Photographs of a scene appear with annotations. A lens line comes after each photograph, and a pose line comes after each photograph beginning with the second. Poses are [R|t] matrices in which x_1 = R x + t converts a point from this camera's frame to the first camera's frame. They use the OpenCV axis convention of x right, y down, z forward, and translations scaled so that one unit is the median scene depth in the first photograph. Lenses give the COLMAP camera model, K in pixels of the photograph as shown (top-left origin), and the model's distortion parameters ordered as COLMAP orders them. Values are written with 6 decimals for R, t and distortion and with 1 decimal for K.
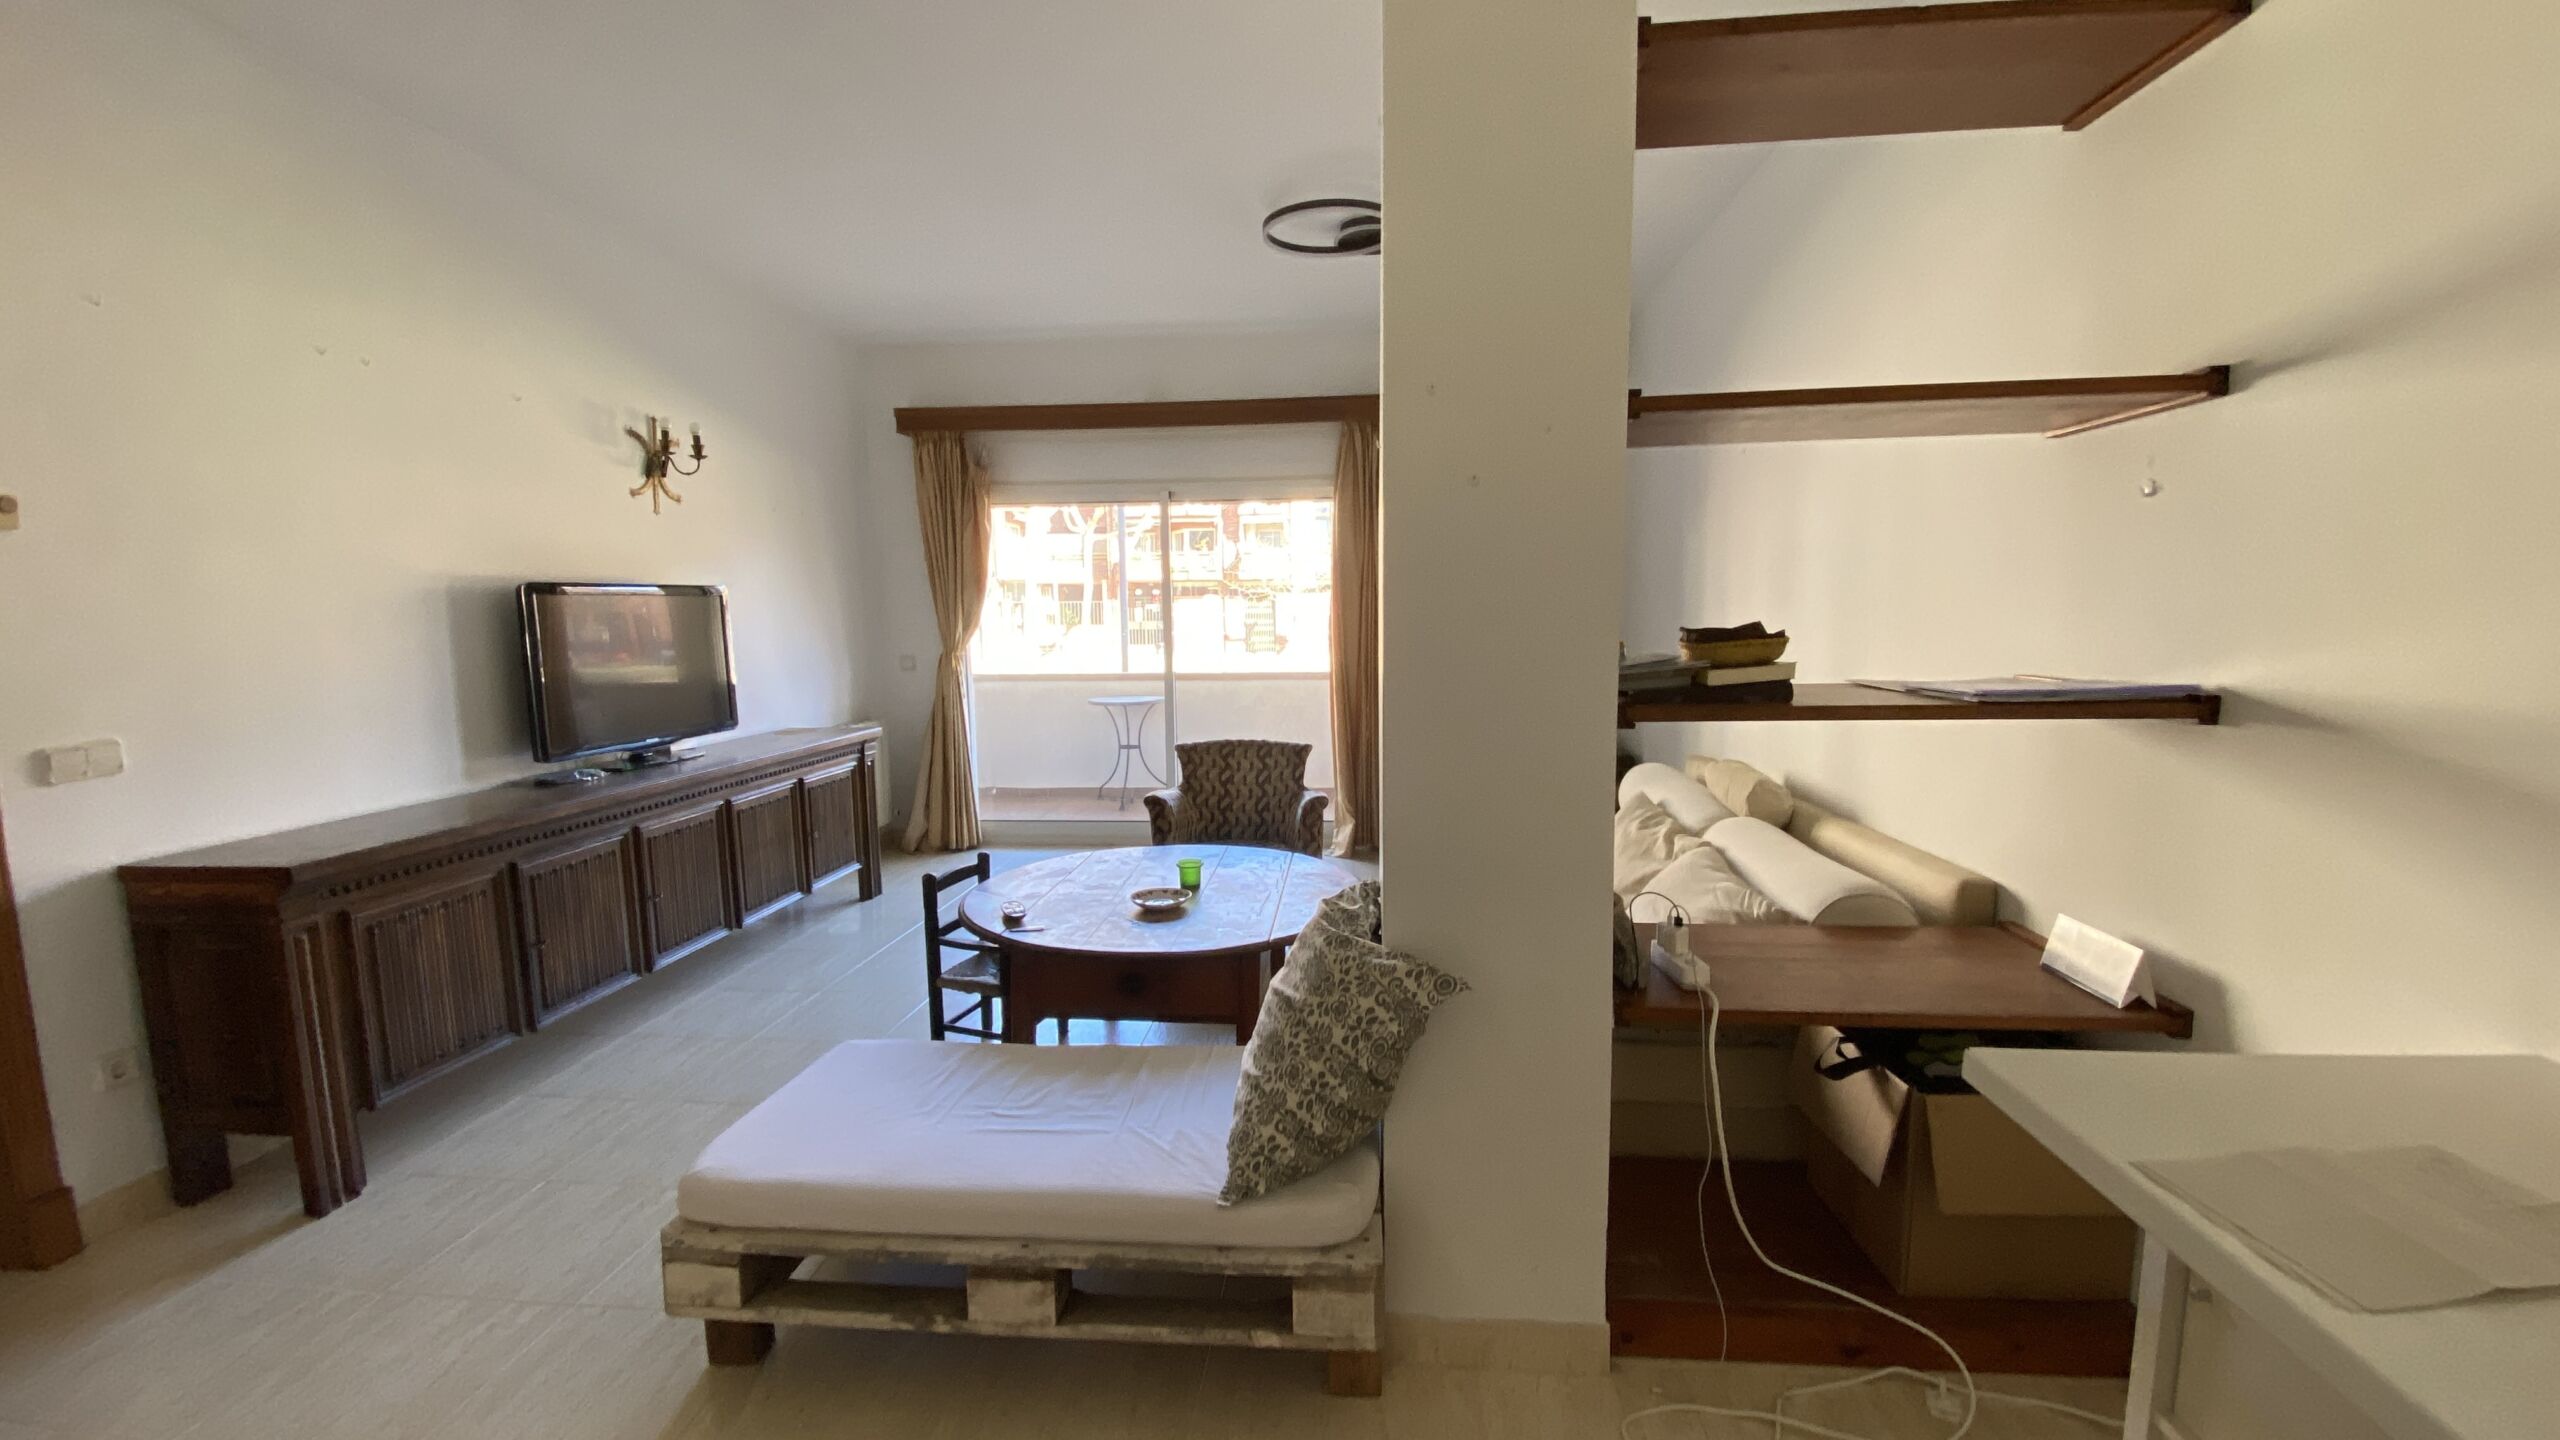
lens RADIAL K [[1026.3, 0, 1280.0], [0, 1026.3, 720.0], [0, 0, 1]] dist [0.030677, -0.030986]
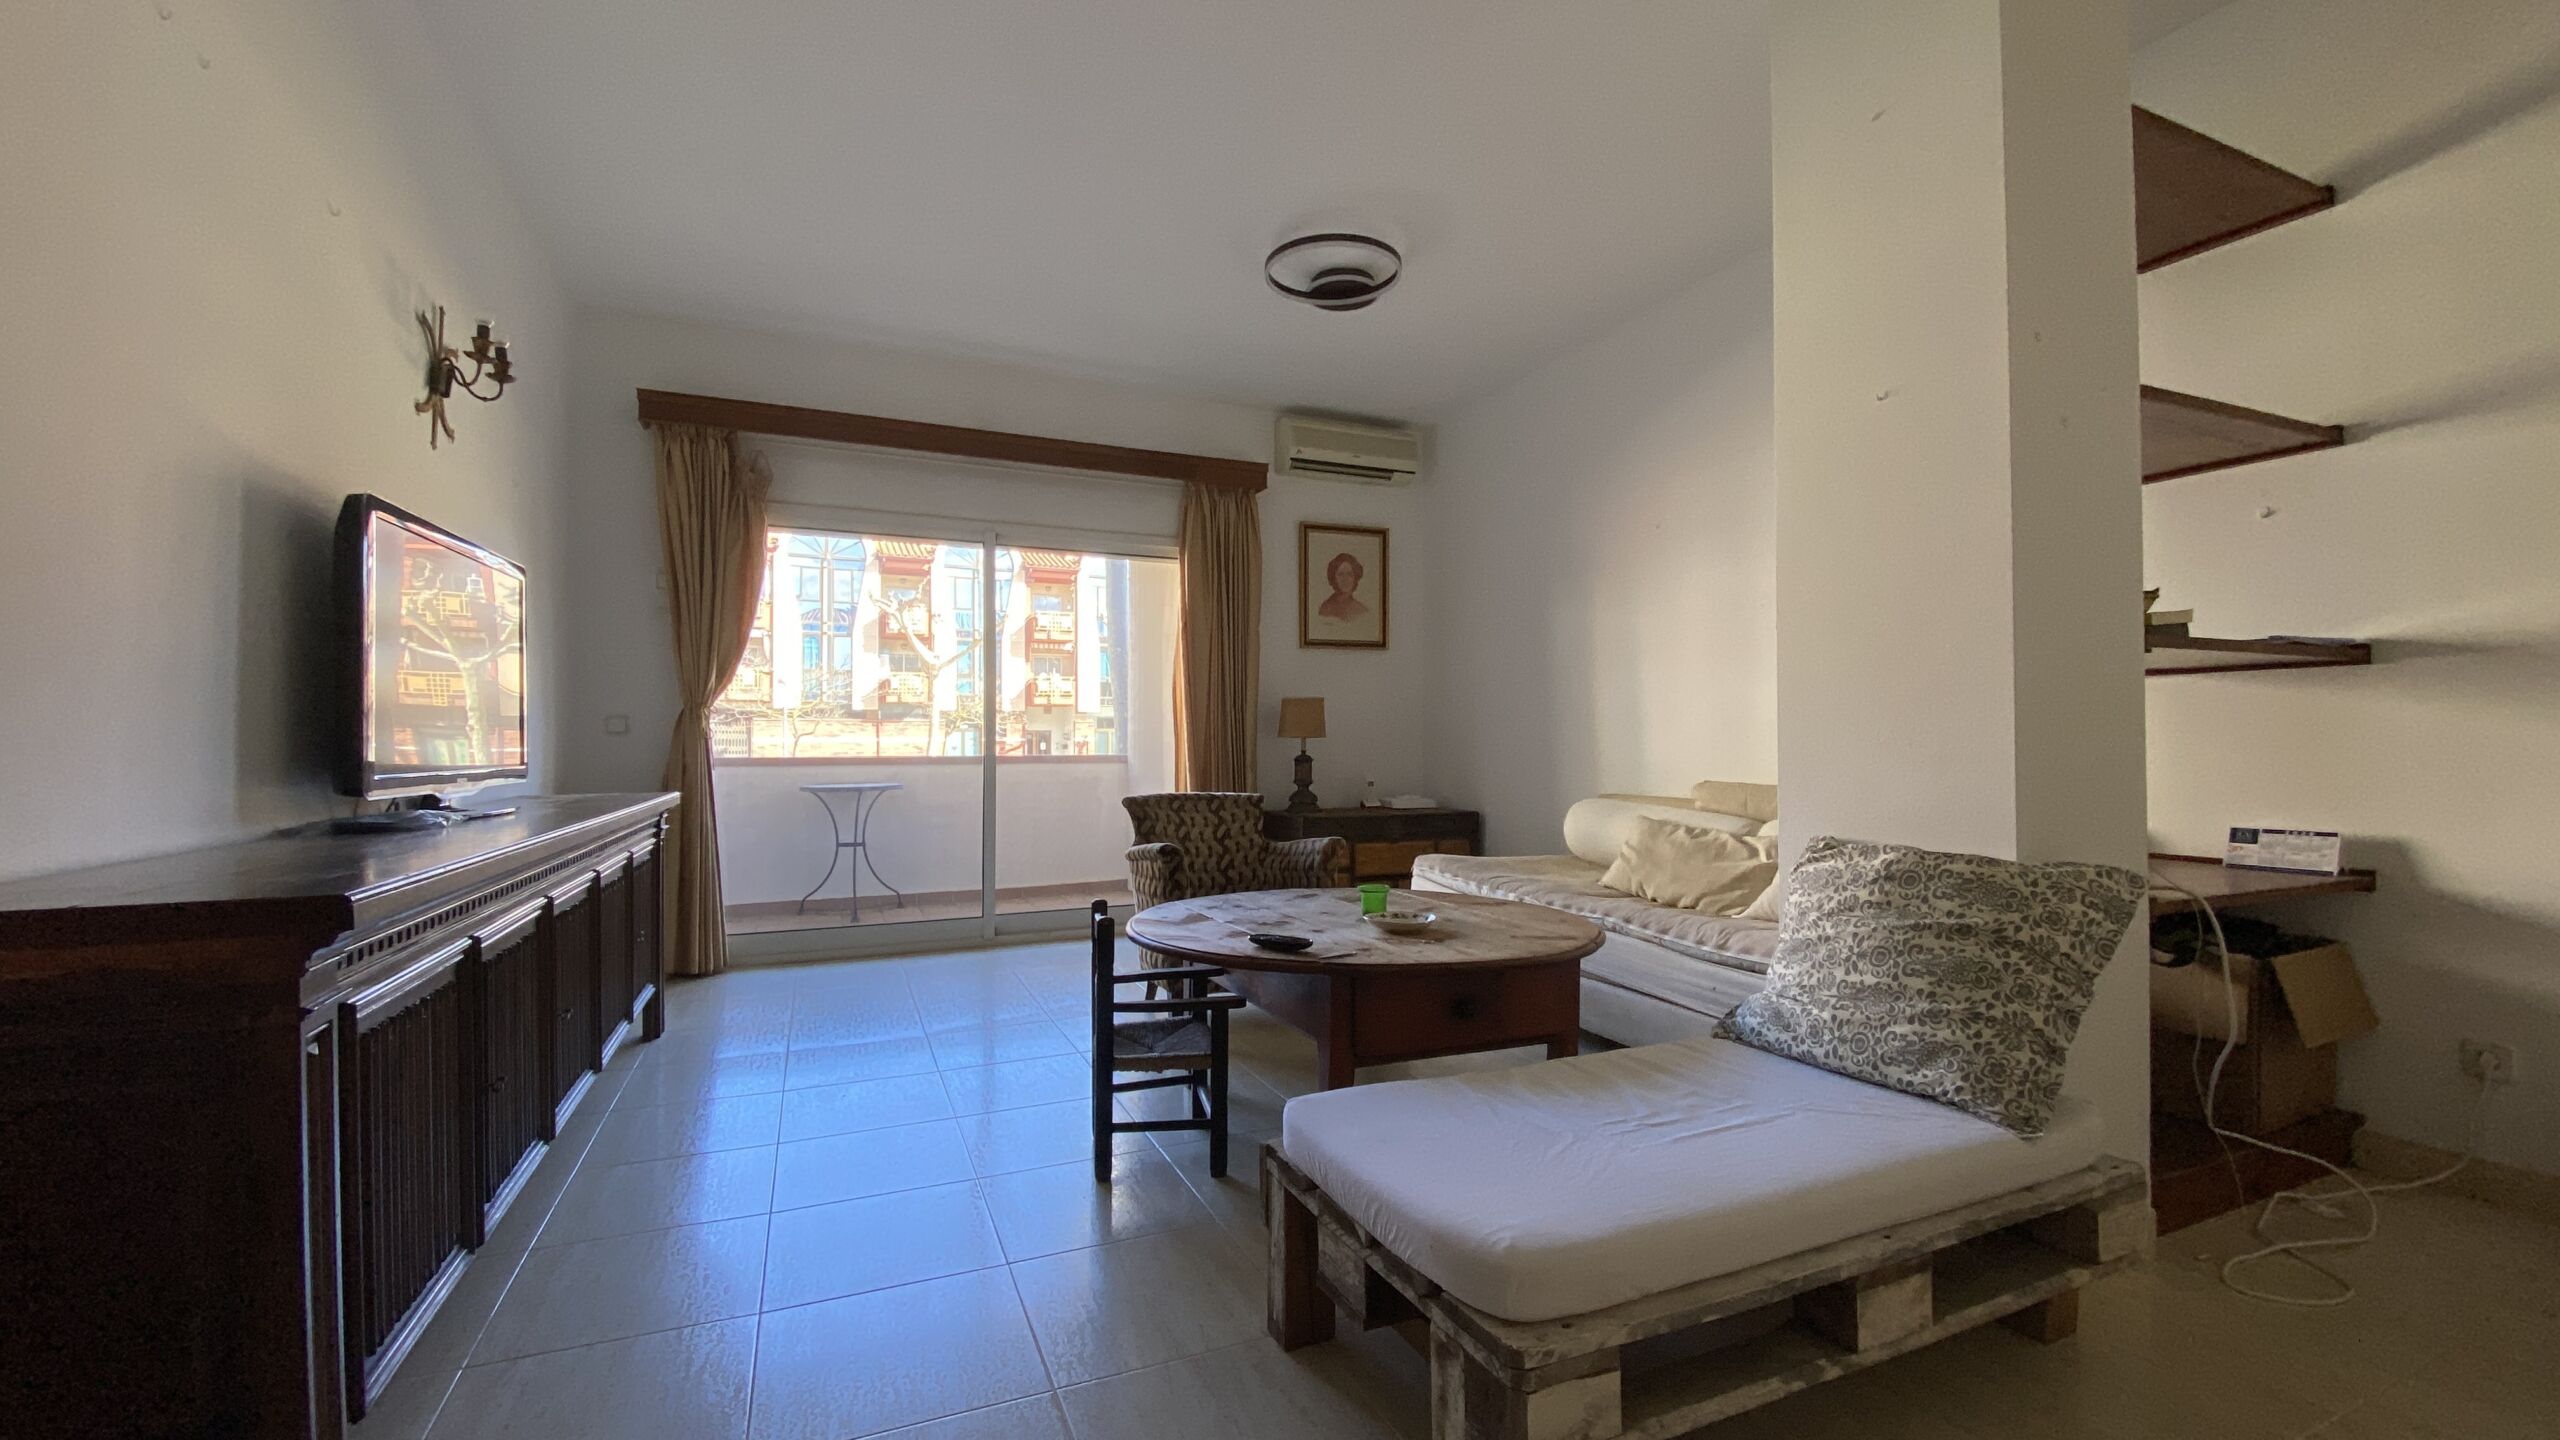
lens RADIAL K [[1026.3, 0, 1280.0], [0, 1026.3, 720.0], [0, 0, 1]] dist [0.030677, -0.030986]
pose [[0.878441, 0.021383, 0.477371, -0.530436], [0.041669, 0.991765, -0.121103, 0.090876], [-0.476030, 0.126273, 0.870316, 0.231936]]
